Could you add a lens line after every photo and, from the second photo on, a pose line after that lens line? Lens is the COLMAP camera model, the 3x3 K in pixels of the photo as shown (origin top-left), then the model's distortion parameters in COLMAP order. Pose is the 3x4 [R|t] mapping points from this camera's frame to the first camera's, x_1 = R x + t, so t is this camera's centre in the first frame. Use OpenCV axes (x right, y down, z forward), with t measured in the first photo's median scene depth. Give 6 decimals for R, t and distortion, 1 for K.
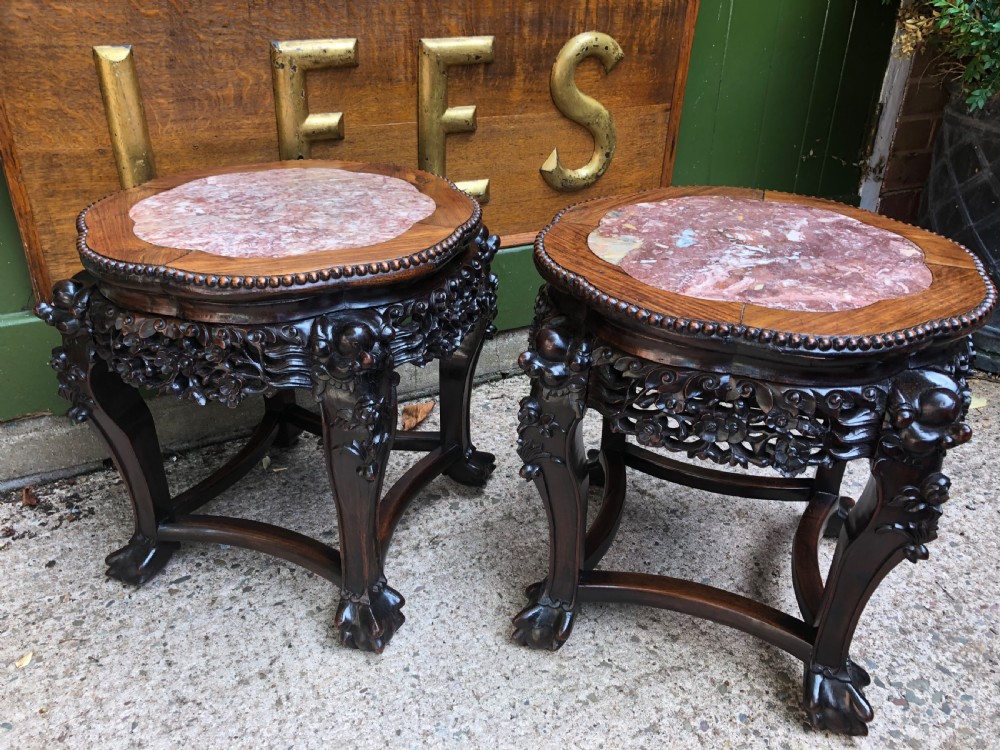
lens RADIAL K [[833.2, 0, 506.9], [0, 833.2, 366.0], [0, 0, 1]] dist [-0.002456, 0.024408]
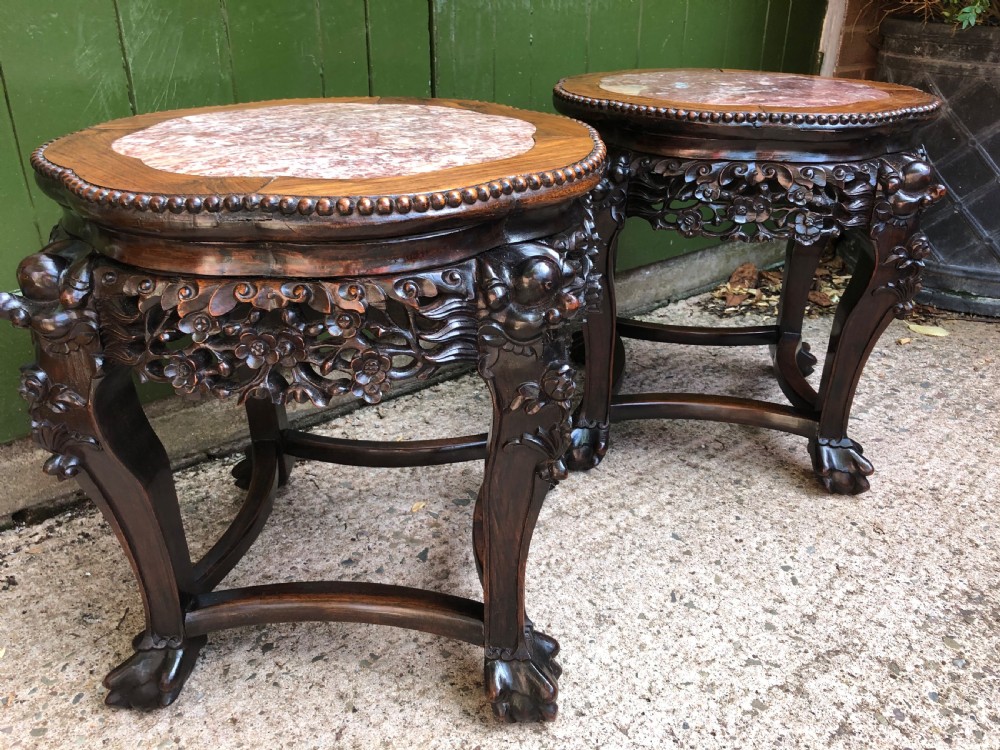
lens RADIAL K [[833.2, 0, 505.8], [0, 833.2, 367.7], [0, 0, 1]] dist [-0.002456, 0.024408]
pose [[0.975640, -0.101123, 0.194679, -0.232199], [0.108200, 0.993788, -0.026037, 0.062661], [-0.190837, 0.046467, 0.980521, 0.219173]]
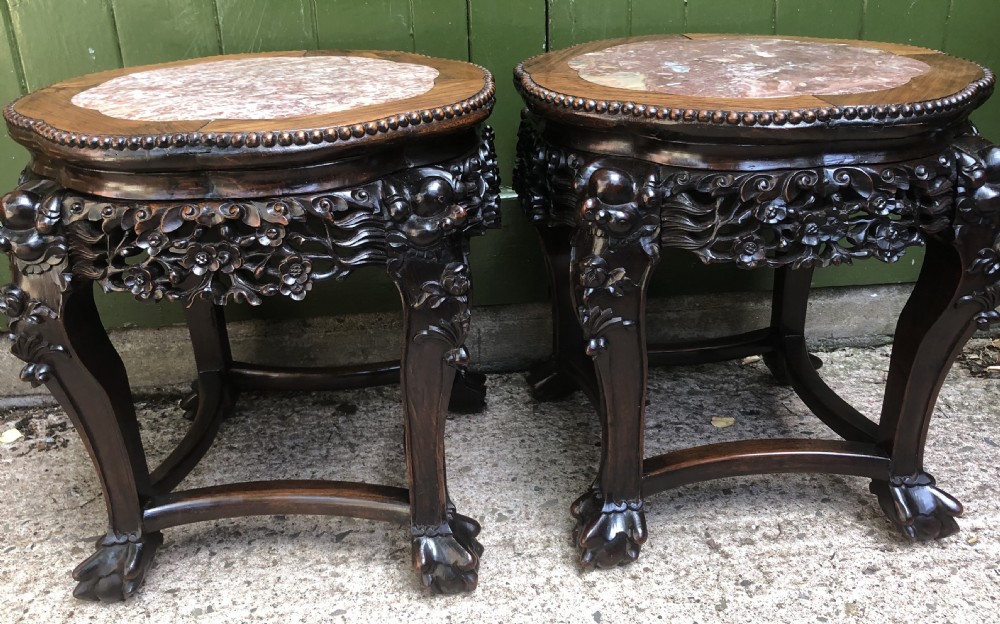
lens RADIAL K [[936.2, 0, 498.4], [0, 936.2, 292.4], [0, 0, 1]] dist [0.007739, 0.000000]
pose [[0.931335, 0.100993, -0.349879, 0.302689], [-0.127885, 0.990287, -0.054566, 0.013236], [0.340969, 0.095563, 0.935205, 0.252241]]
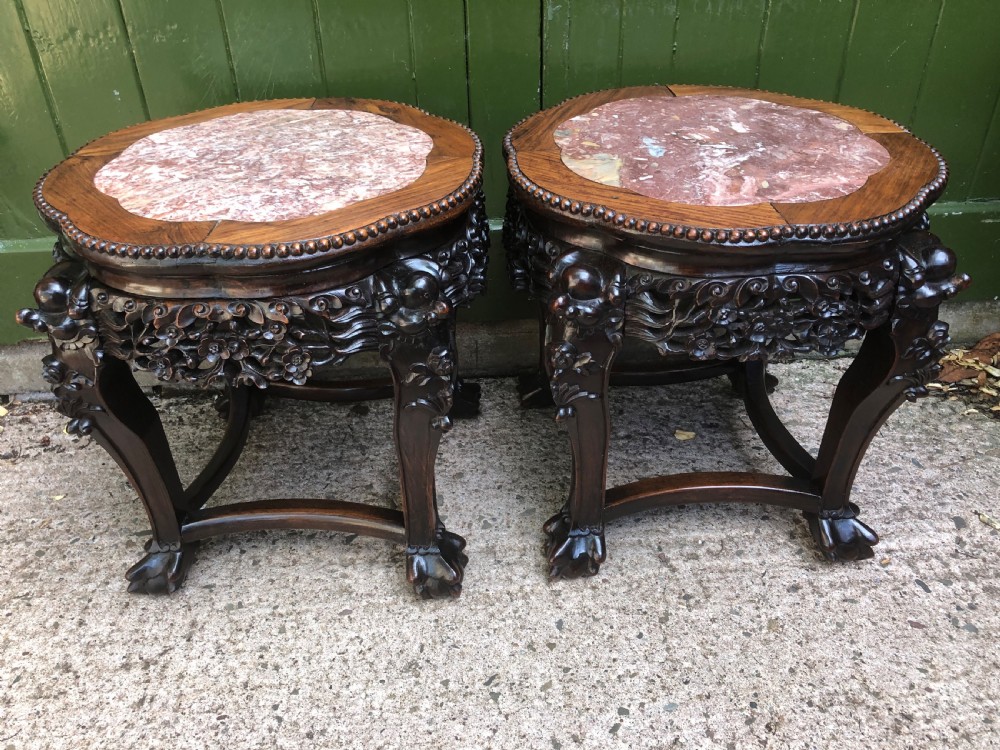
lens RADIAL K [[833.2, 0, 499.3], [0, 833.2, 366.6], [0, 0, 1]] dist [-0.002456, 0.024408]
pose [[0.920156, 0.189240, -0.342784, 0.316122], [-0.149760, 0.978980, 0.138454, -0.145201], [0.361780, -0.076064, 0.929155, 0.259880]]
